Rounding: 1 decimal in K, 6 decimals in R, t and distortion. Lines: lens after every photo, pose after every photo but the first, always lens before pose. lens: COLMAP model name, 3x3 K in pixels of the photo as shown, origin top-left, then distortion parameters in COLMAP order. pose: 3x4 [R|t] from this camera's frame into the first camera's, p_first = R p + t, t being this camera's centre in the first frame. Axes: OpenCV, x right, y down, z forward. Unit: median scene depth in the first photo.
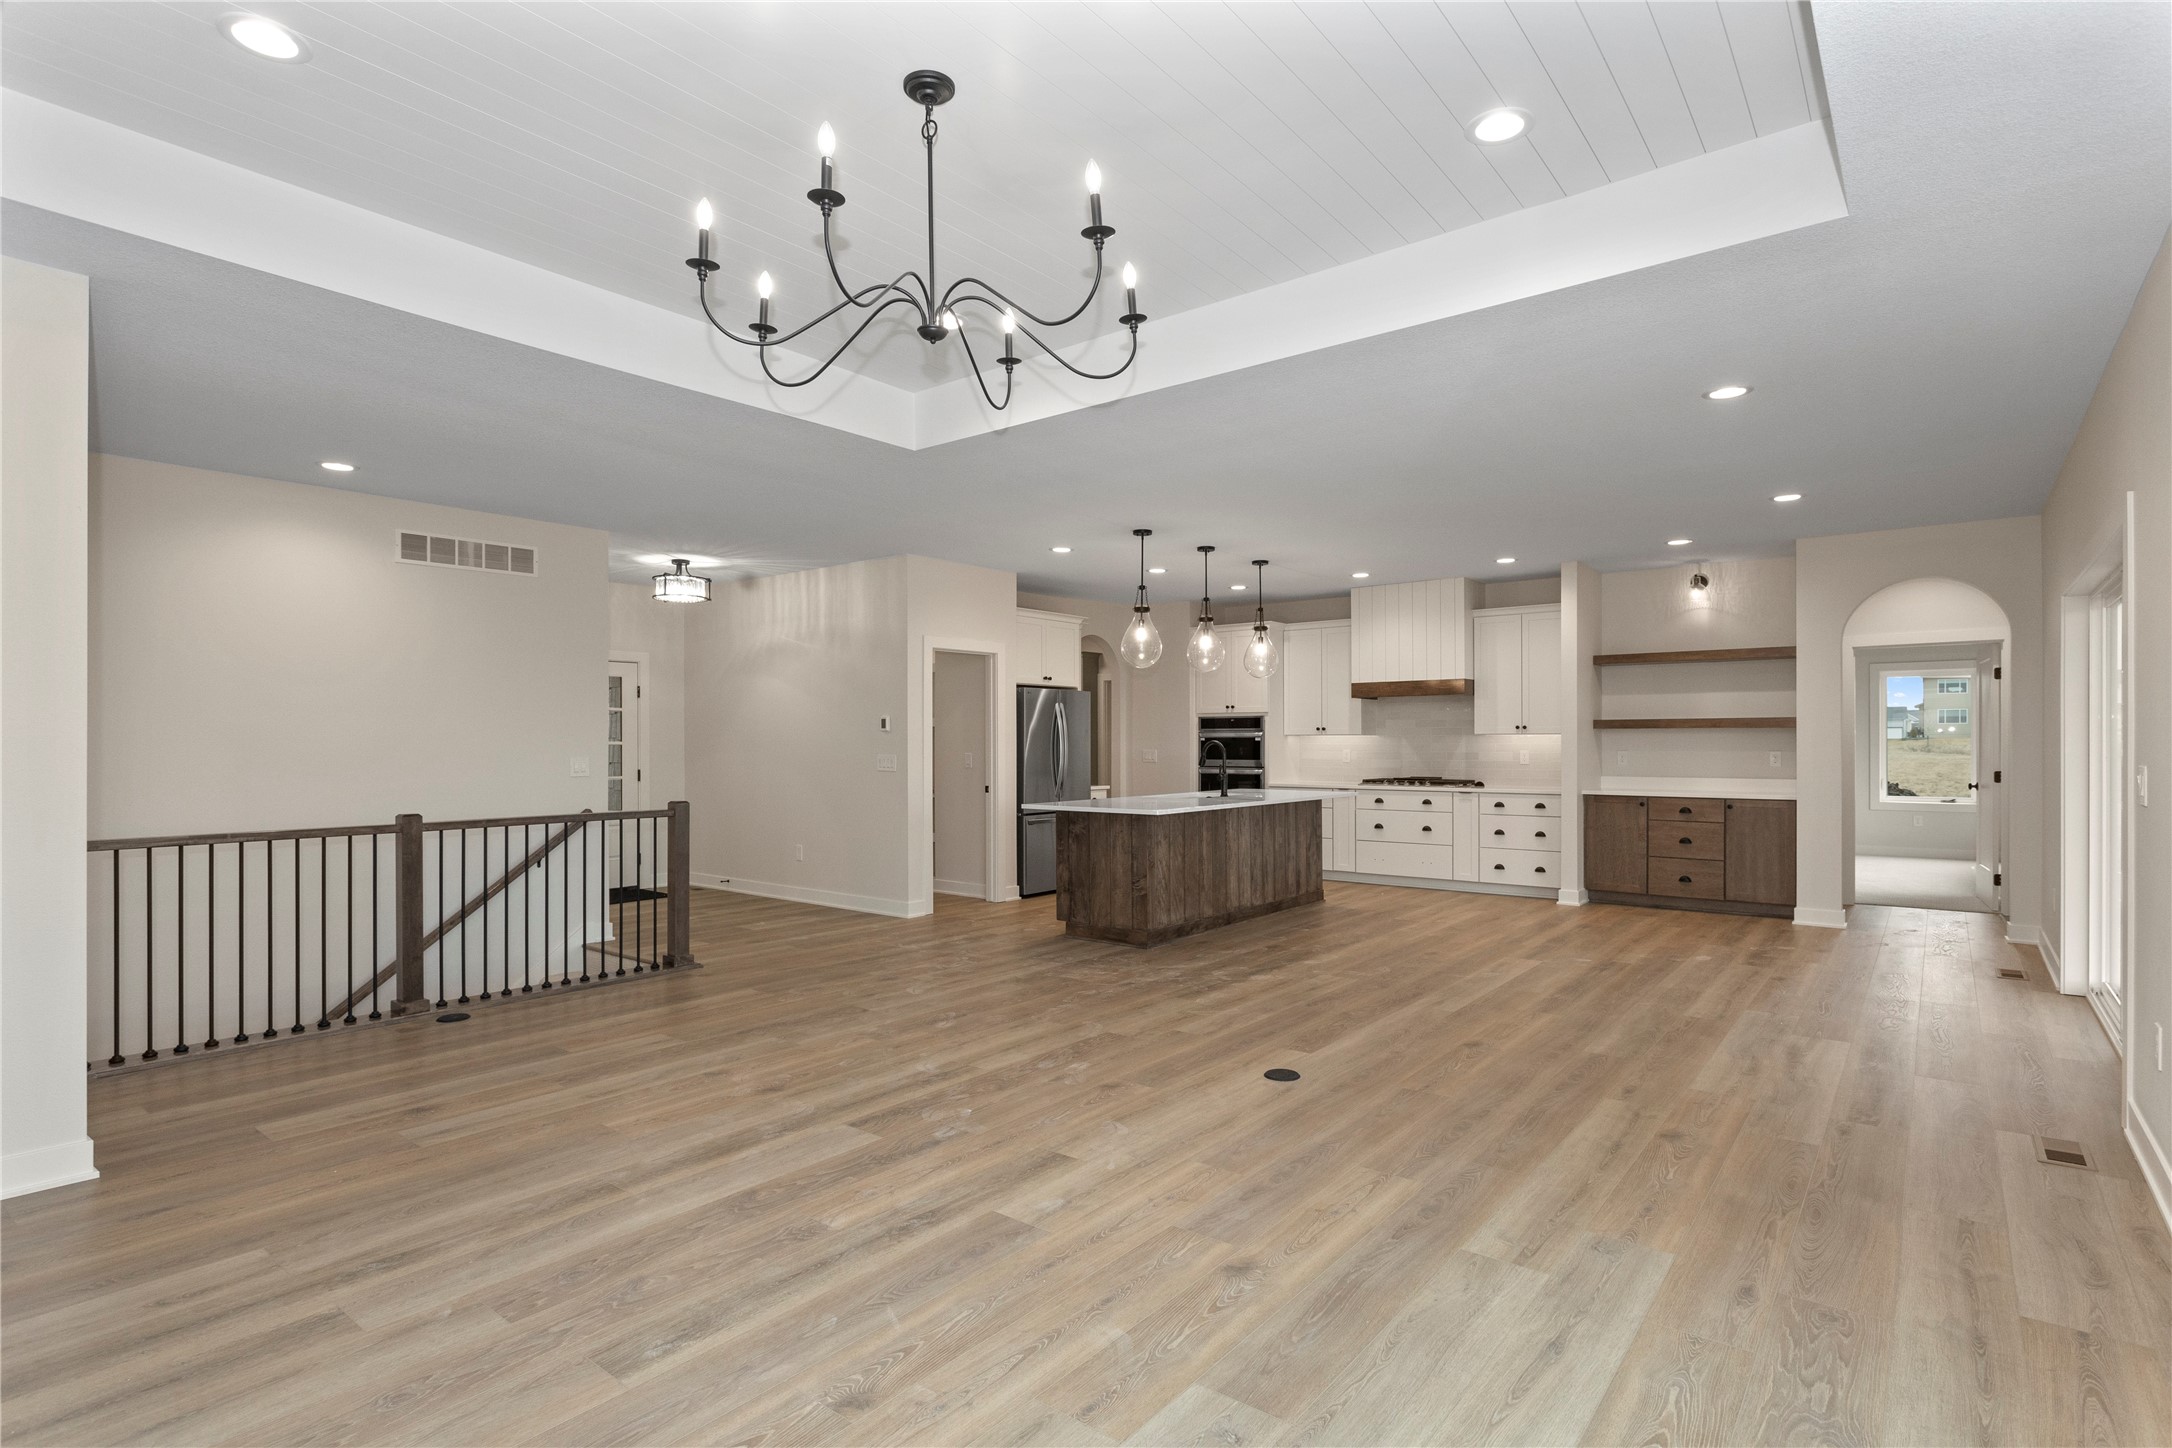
lens RADIAL K [[1074.3, 0, 1109.8], [0, 1074.3, 734.9], [0, 0, 1]] dist [-0.010471, 0.001242]
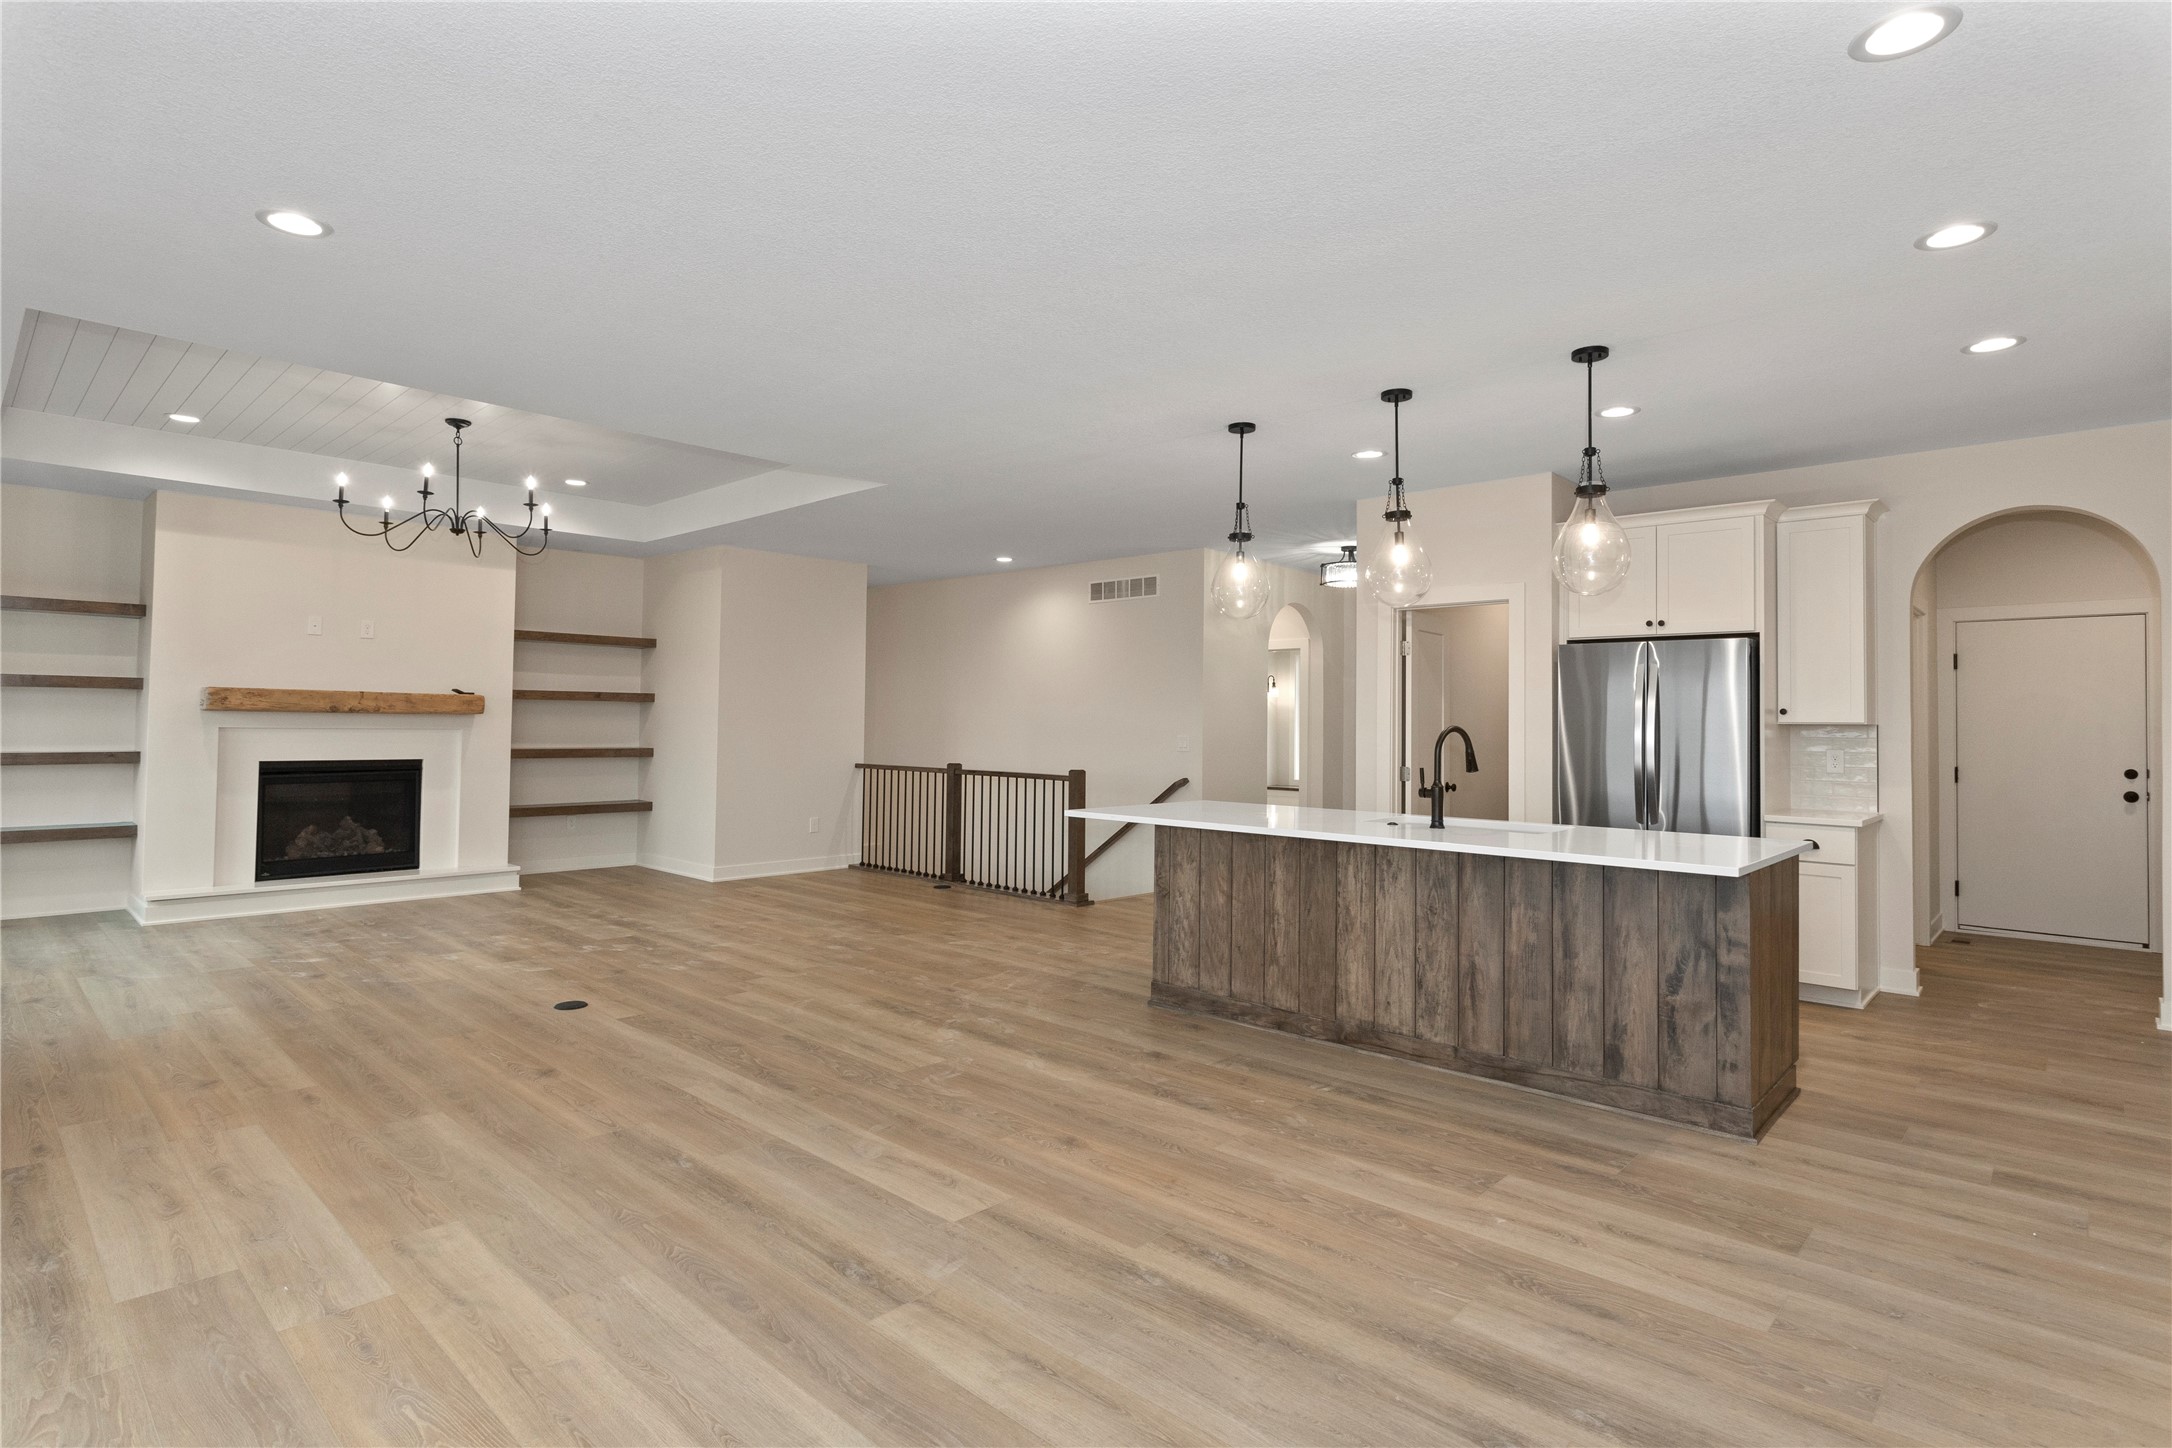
lens RADIAL K [[1098.2, 0, 1072.0], [0, 1098.2, 688.6], [0, 0, 1]] dist [-0.001952, 0.000786]
pose [[-0.099911, -0.029768, -0.994551, 1.344914], [-0.004525, 0.999556, -0.029463, 0.007981], [0.994986, 0.001557, -0.100002, 1.719893]]
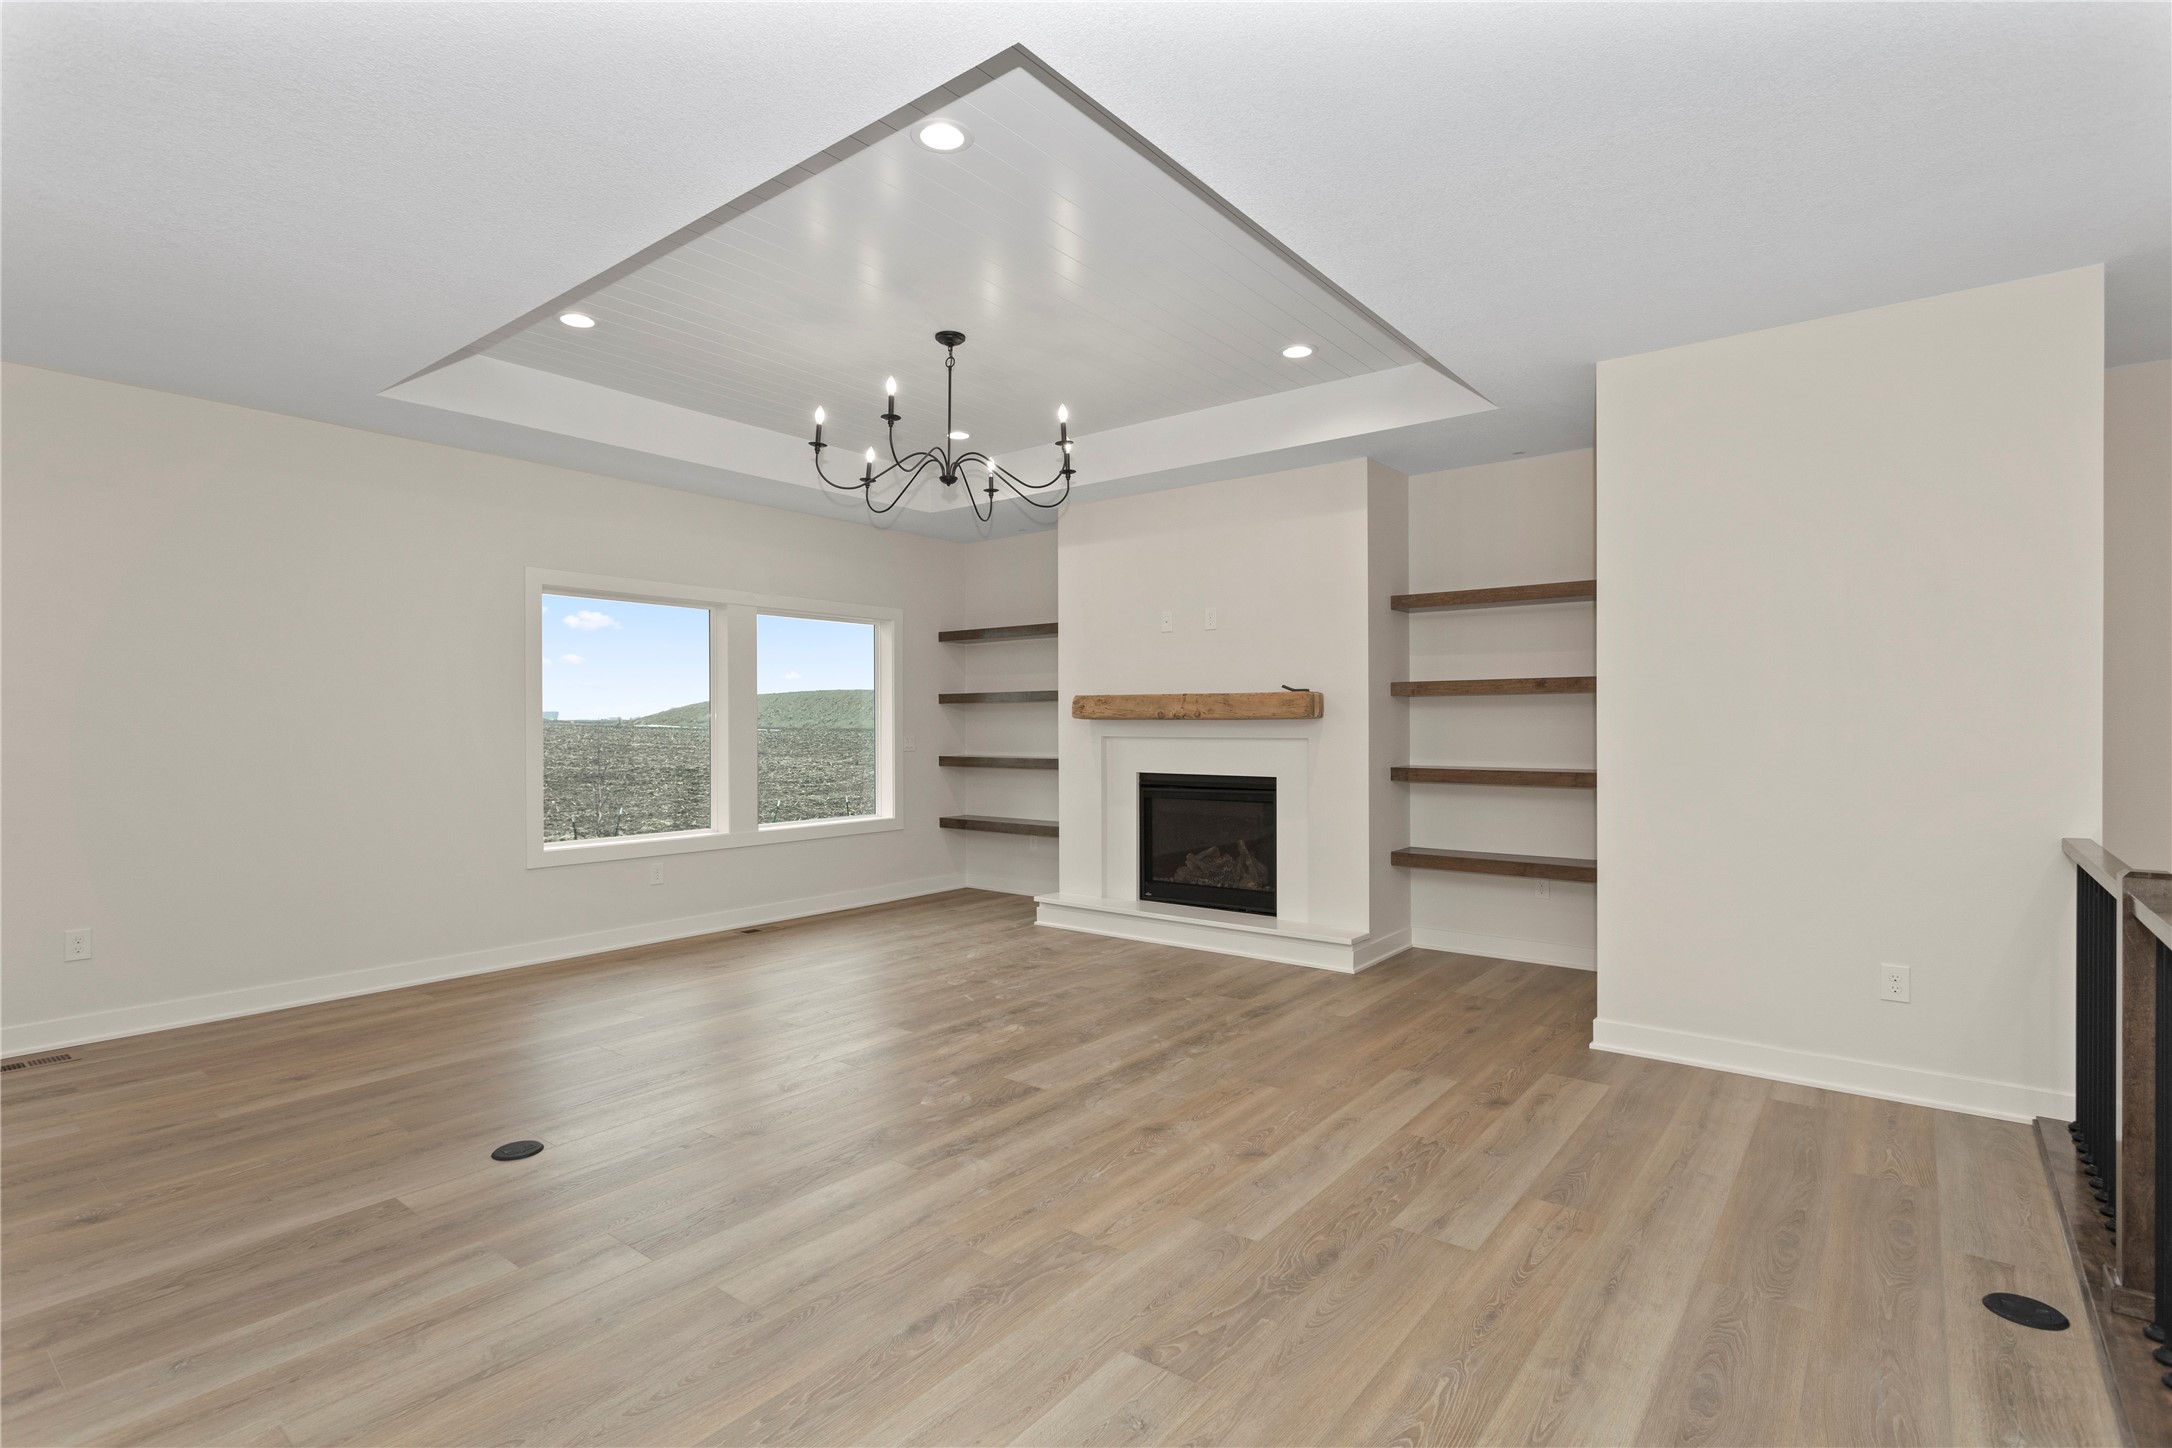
lens RADIAL K [[1040.6, 0, 1086.0], [0, 1040.6, 724.0], [0, 0, 1]] dist [0.002196, 0.000704]
pose [[-0.999949, 0.007237, 0.007010, -0.269457], [0.007191, 0.999953, -0.006544, 0.015334], [-0.007057, -0.006493, -0.999954, 1.823135]]
